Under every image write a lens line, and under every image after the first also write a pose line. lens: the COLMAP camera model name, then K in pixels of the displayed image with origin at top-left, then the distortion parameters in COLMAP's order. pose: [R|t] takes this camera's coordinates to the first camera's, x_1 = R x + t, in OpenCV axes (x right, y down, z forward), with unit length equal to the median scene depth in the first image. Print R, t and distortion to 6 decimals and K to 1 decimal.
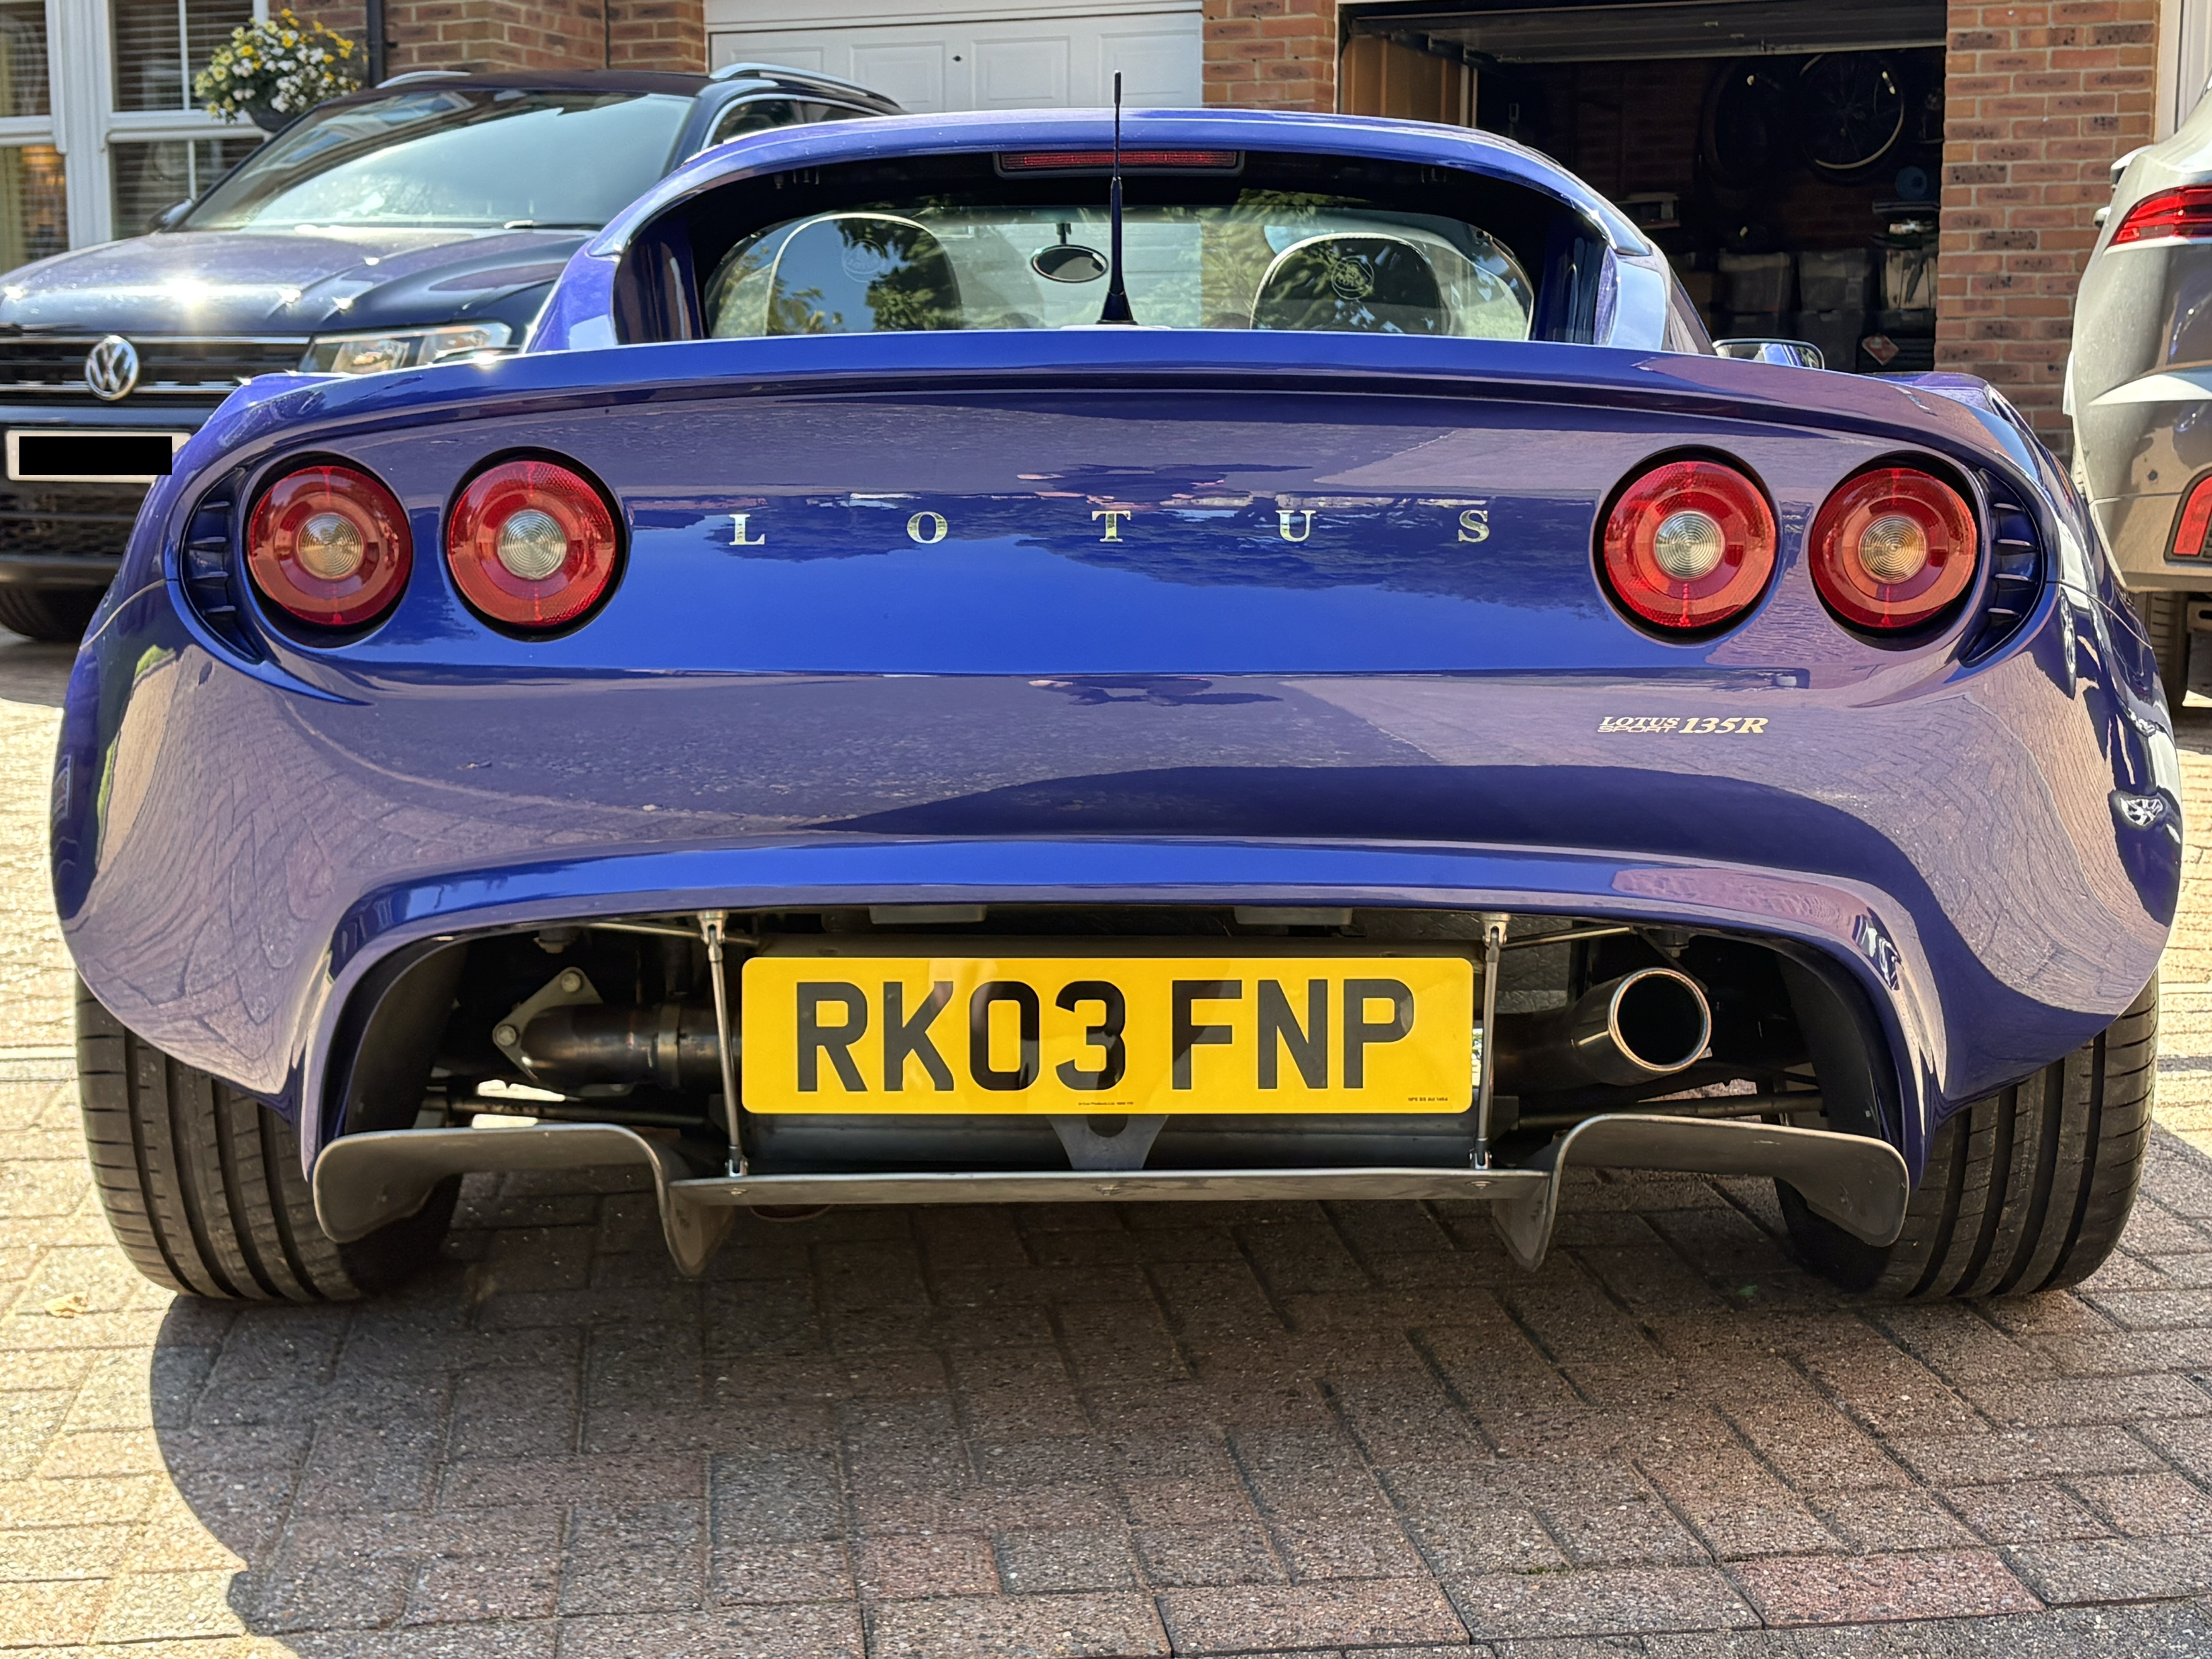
lens RADIAL K [[3104.7, 0, 1106.0], [0, 3104.7, 829.5], [0, 0, 1]] dist [0.192602, -0.680851]
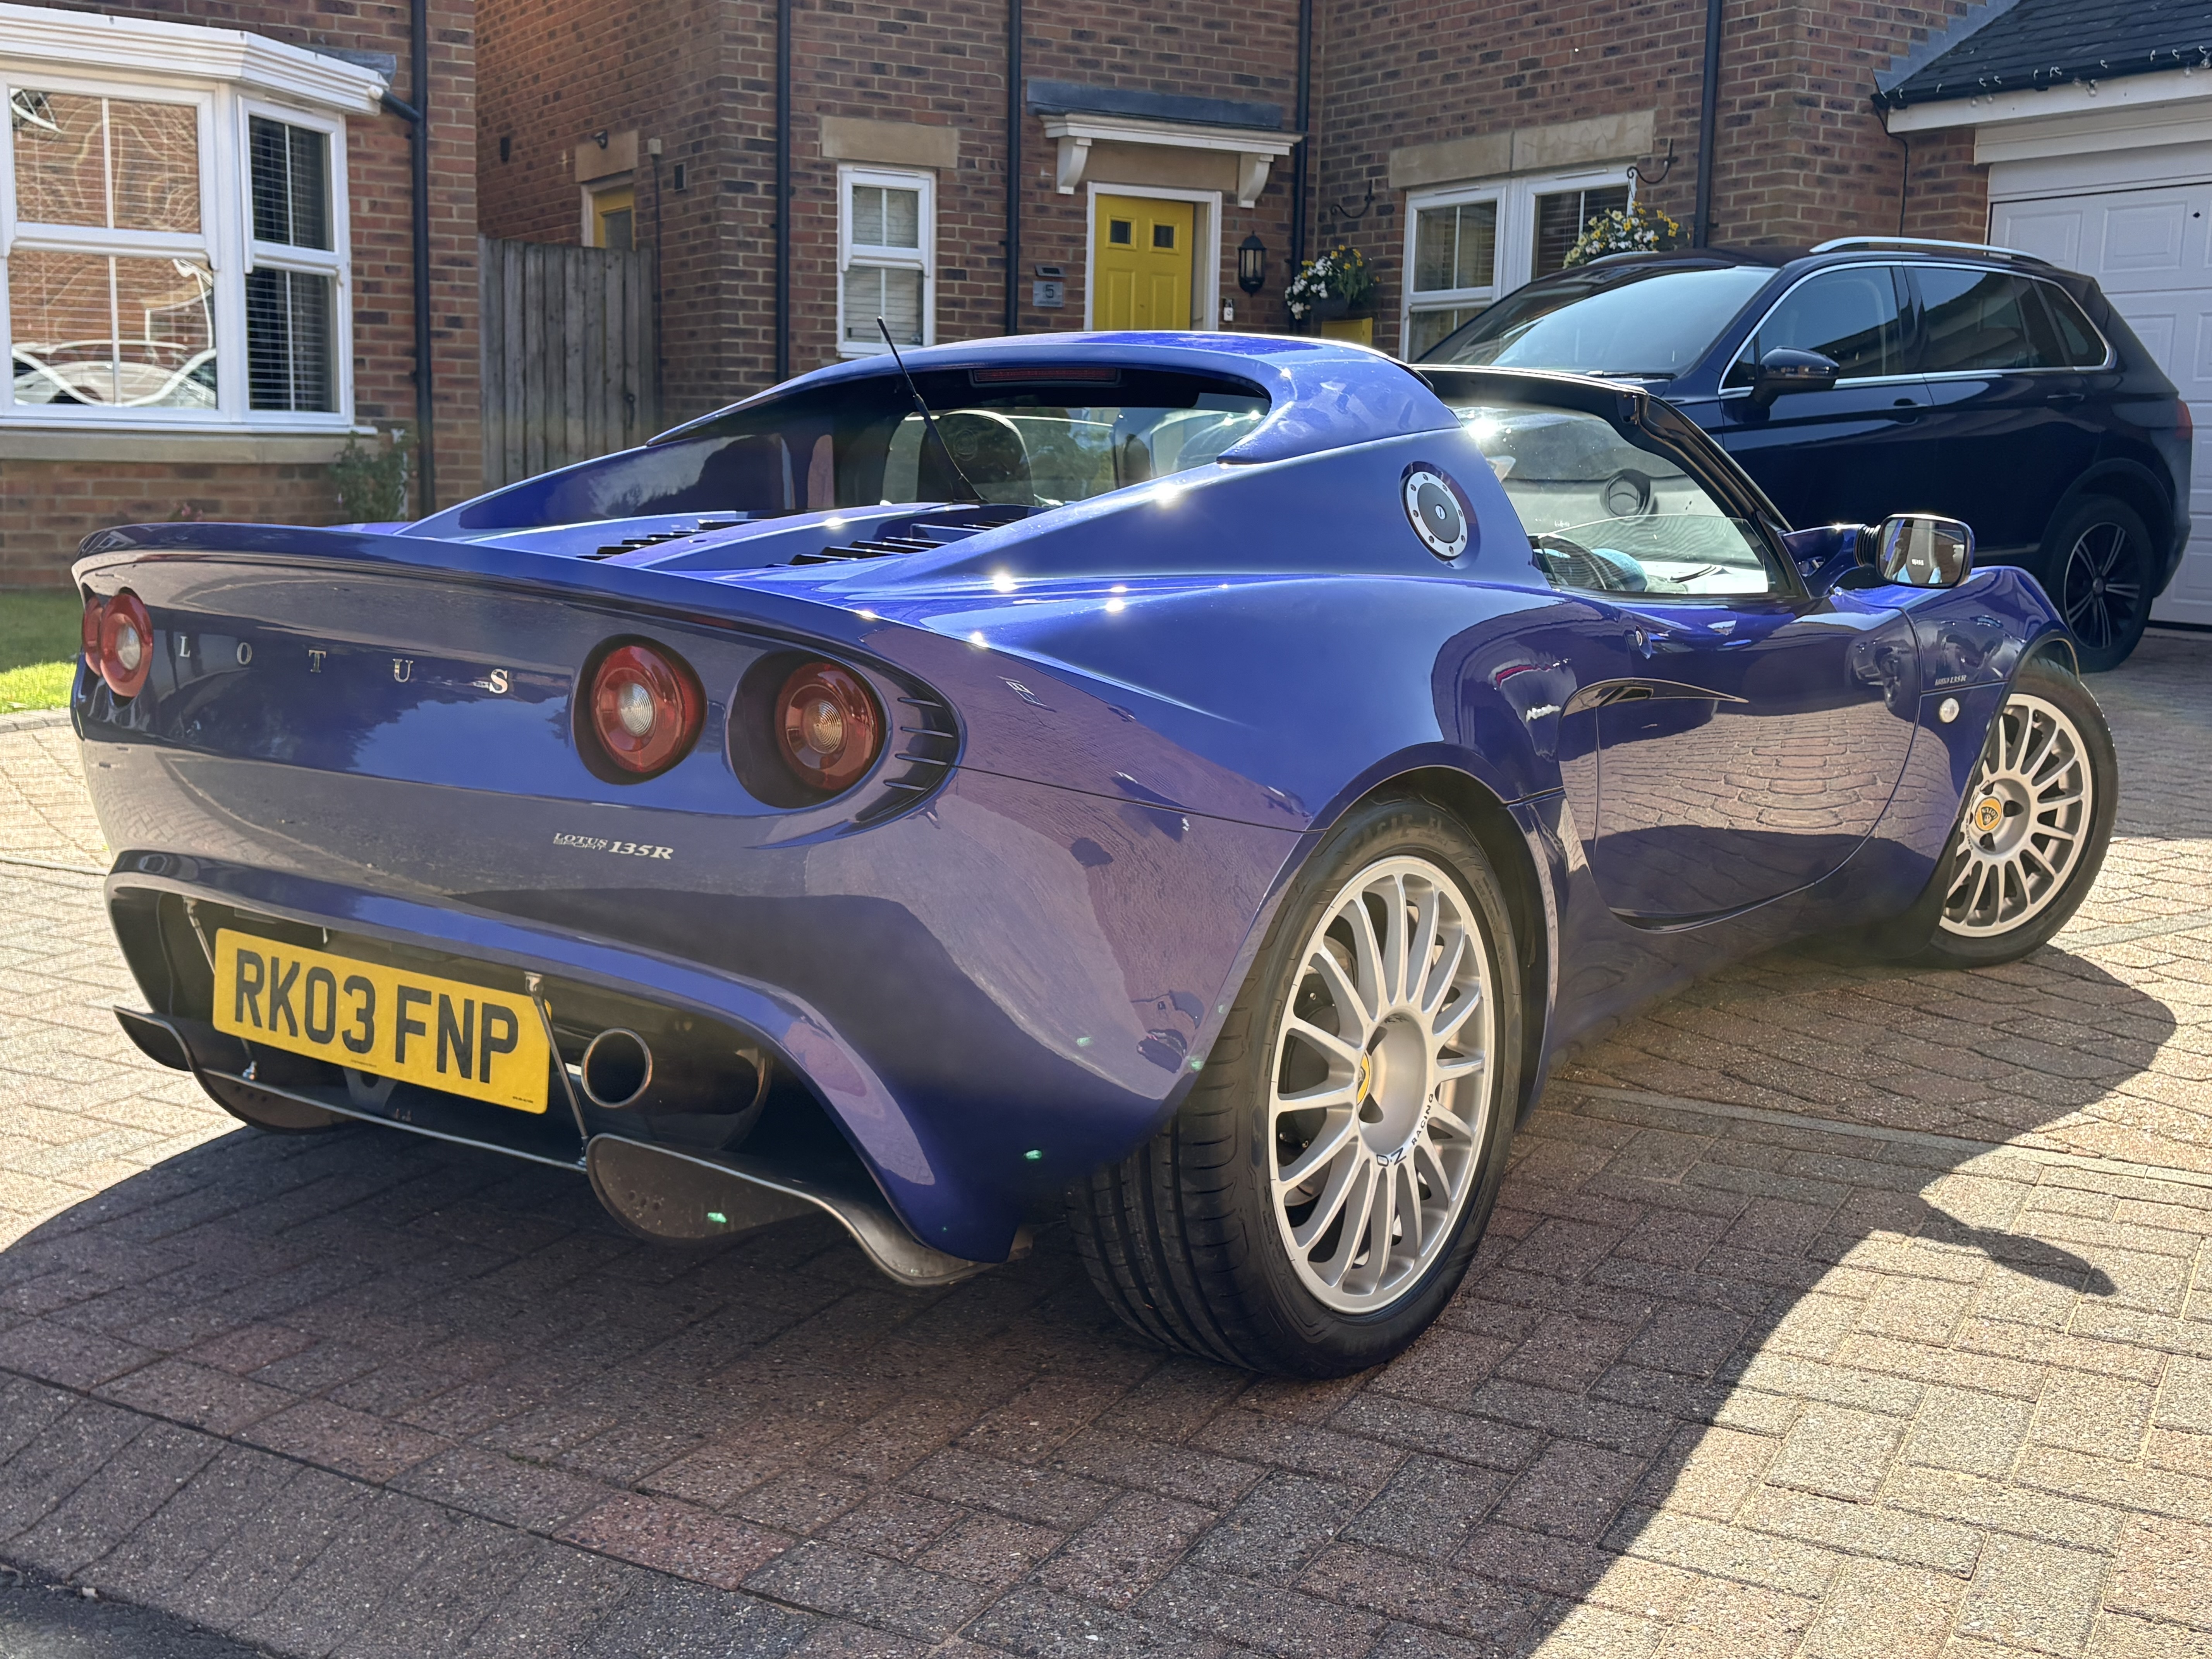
lens RADIAL K [[2387.5, 0, 1106.0], [0, 2387.5, 829.5], [0, 0, 1]] dist [0.055086, -0.180760]
pose [[0.806814, 0.111407, -0.580207, 0.900514], [-0.105229, 0.993455, 0.044429, -0.103069], [0.581360, 0.025208, 0.813256, 0.301486]]
